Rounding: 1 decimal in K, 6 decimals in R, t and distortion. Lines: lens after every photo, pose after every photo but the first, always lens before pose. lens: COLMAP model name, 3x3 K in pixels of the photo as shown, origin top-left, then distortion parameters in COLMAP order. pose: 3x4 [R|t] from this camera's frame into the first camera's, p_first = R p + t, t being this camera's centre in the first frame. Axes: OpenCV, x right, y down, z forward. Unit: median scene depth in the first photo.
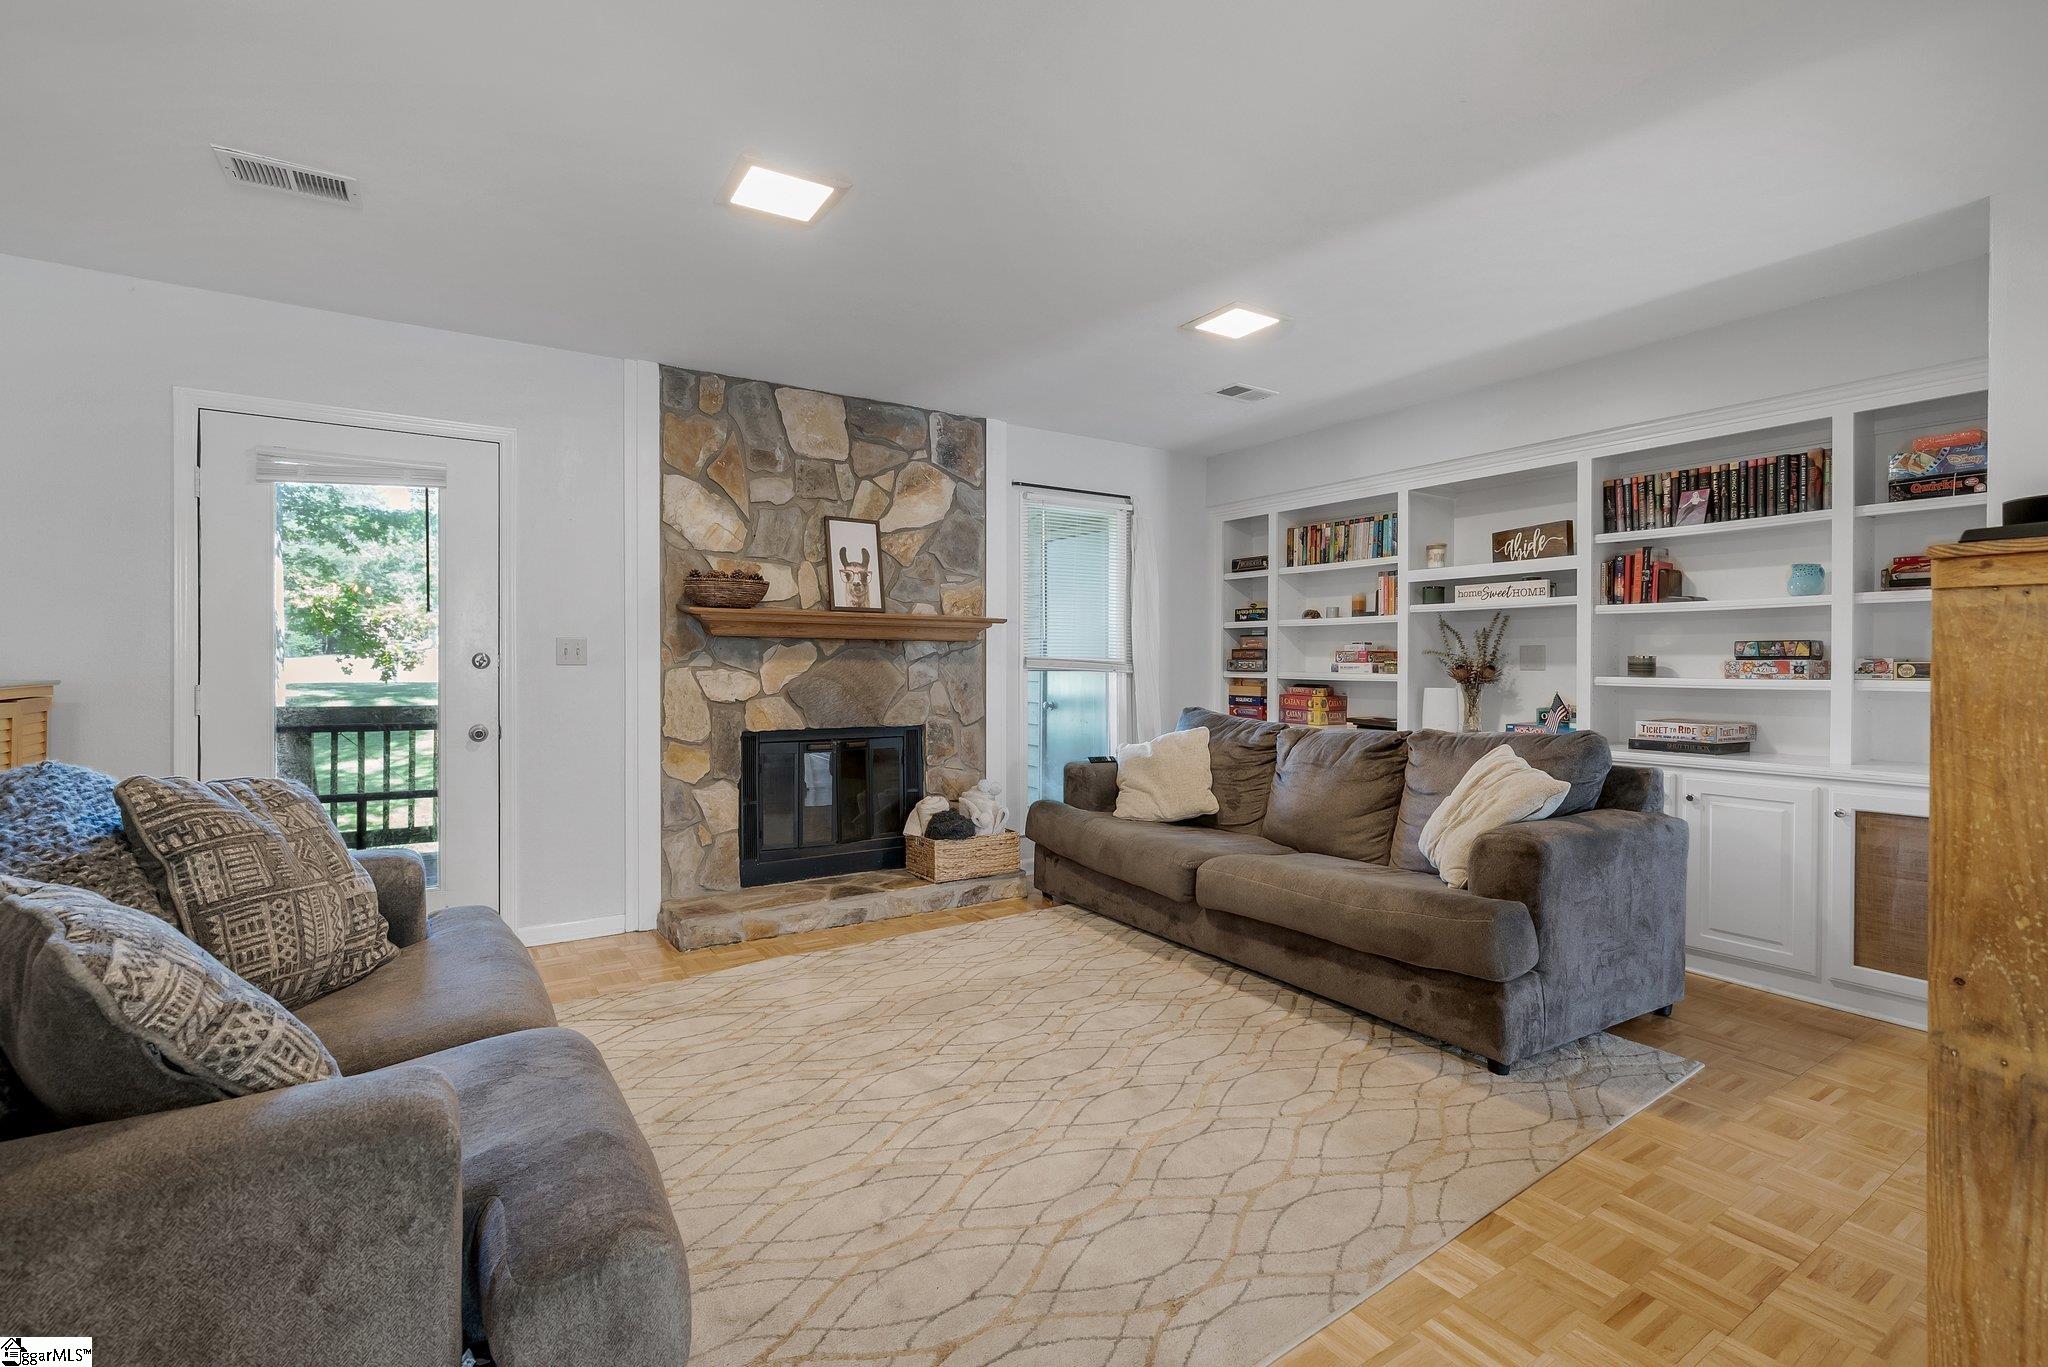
lens RADIAL K [[927.1, 0, 1025.6], [0, 927.1, 674.8], [0, 0, 1]] dist [-0.004493, 0.000057]
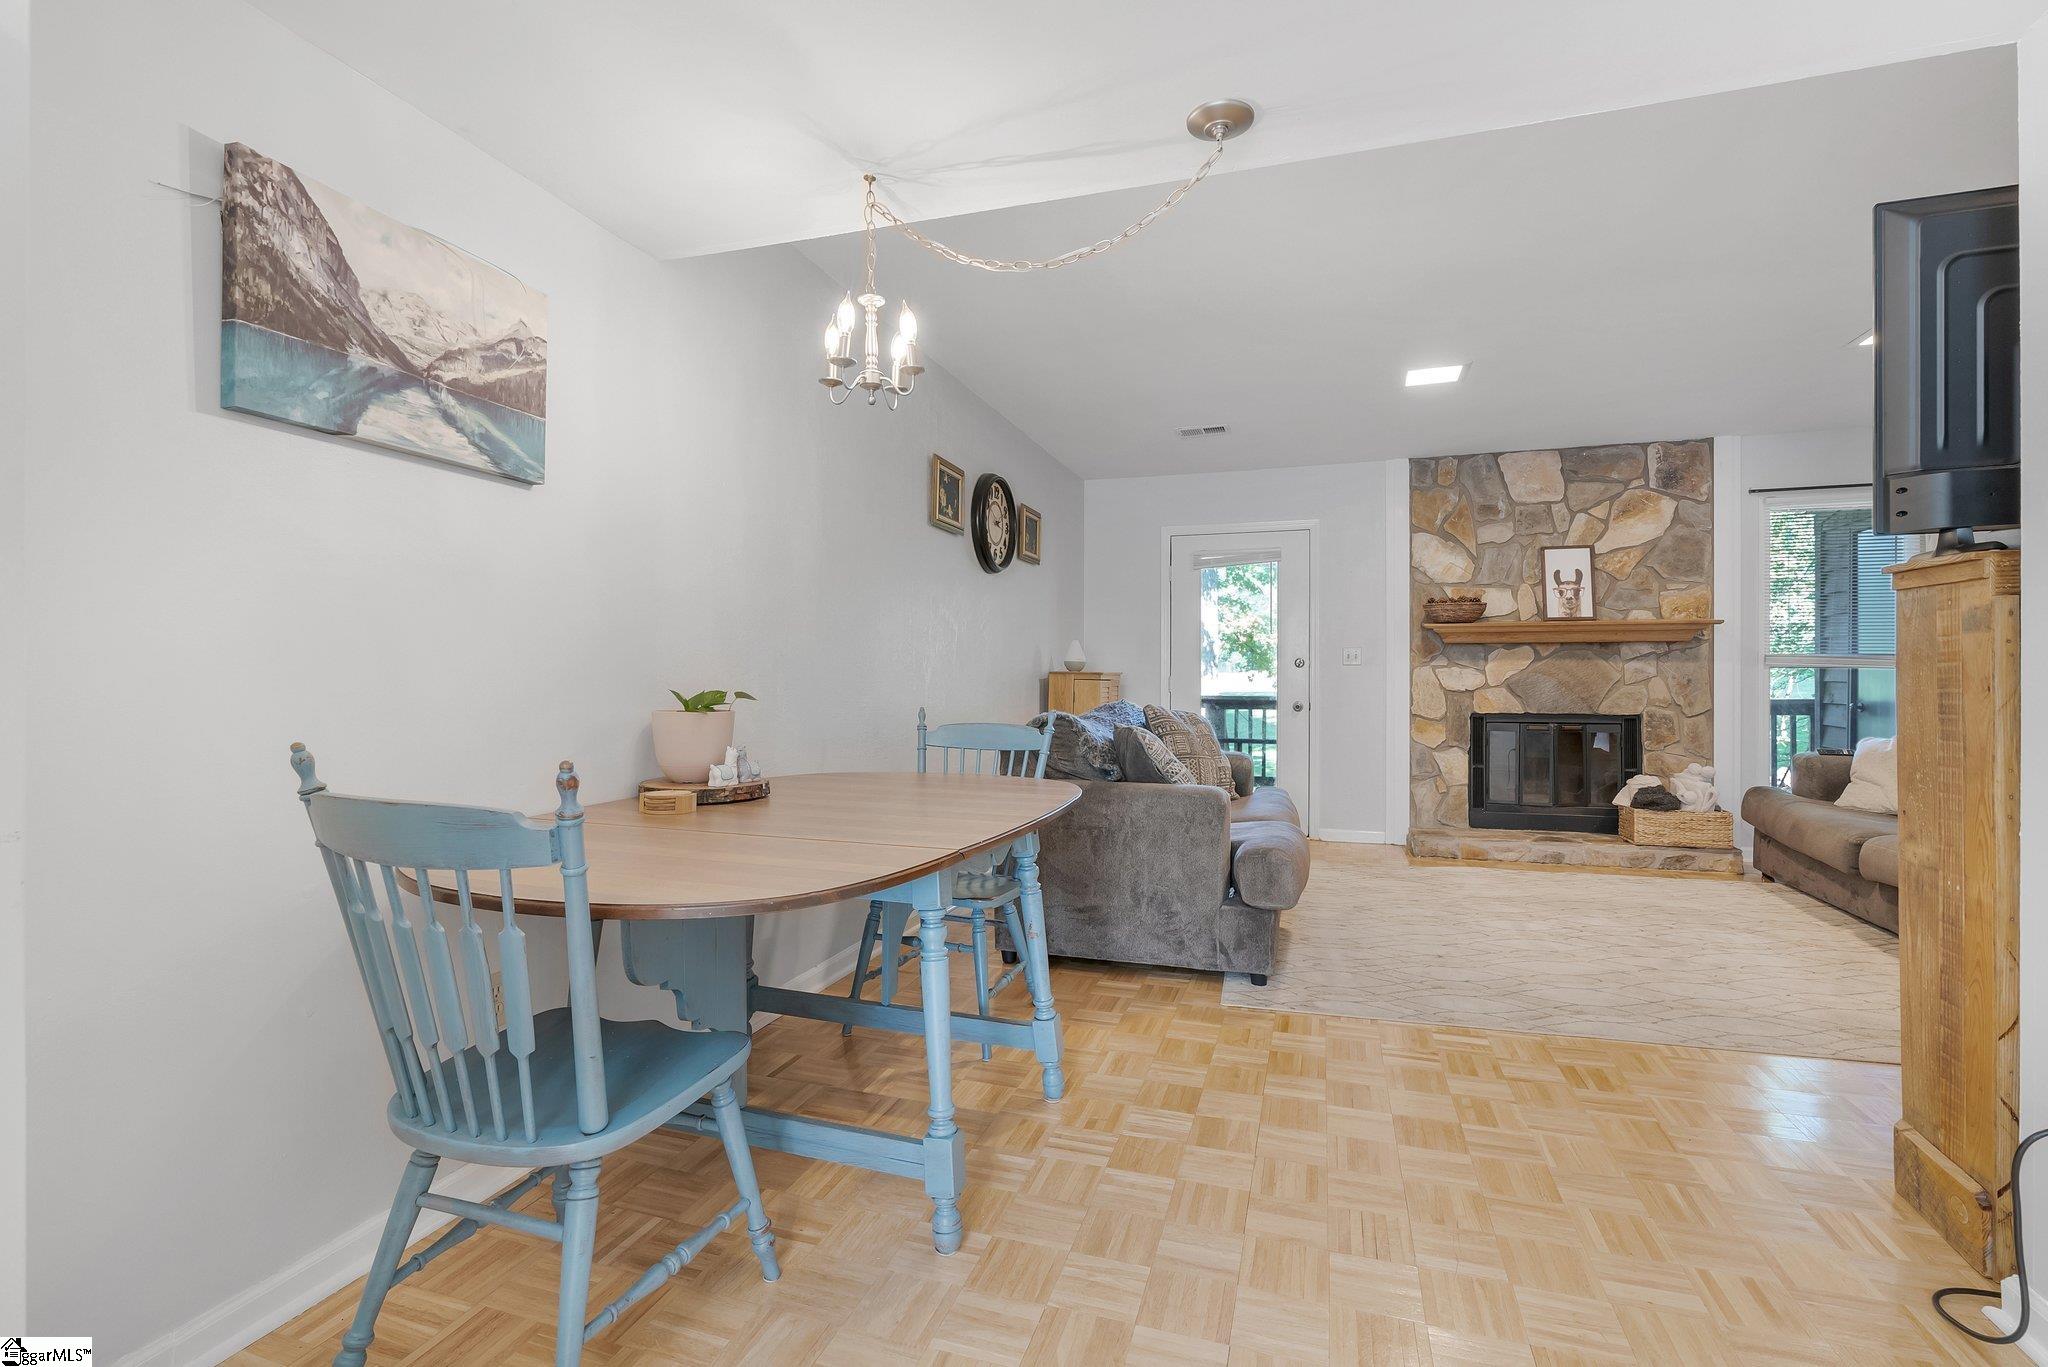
lens RADIAL K [[922.5, 0, 1024.9], [0, 922.5, 680.8], [0, 0, 1]] dist [-0.019788, 0.012565]
pose [[0.627141, -0.000554, -0.778906, 0.327135], [-0.005840, 0.999968, -0.005413, 0.024578], [0.778884, 0.007943, 0.627117, -0.351169]]
